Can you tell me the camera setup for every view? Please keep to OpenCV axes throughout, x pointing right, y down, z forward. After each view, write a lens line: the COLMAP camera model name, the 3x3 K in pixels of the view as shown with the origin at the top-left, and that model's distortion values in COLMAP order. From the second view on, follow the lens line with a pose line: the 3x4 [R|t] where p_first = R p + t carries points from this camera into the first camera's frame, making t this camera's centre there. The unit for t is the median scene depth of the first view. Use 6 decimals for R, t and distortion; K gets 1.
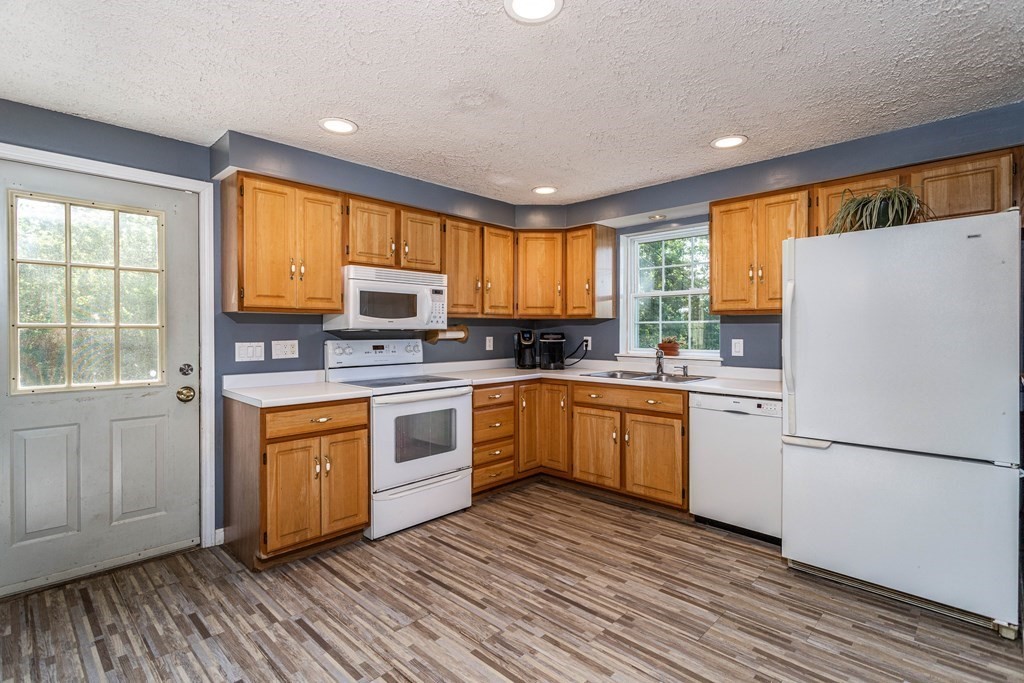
lens RADIAL K [[488.3, 0, 504.5], [0, 488.3, 337.9], [0, 0, 1]] dist [0.004597, 0.000059]
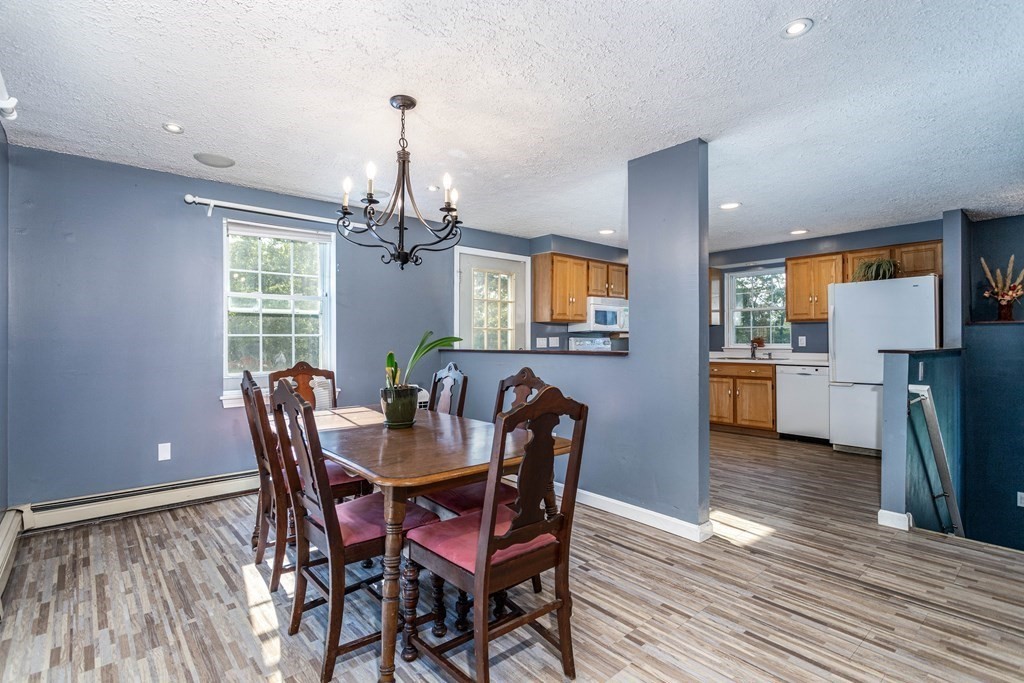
lens RADIAL K [[488.3, 0, 522.2], [0, 488.3, 342.7], [0, 0, 1]] dist [0.004597, 0.000059]
pose [[0.998989, -0.004139, -0.044758, -0.469933], [0.003593, 0.999918, -0.012260, 0.046841], [0.044806, 0.012086, 0.998923, -0.833102]]
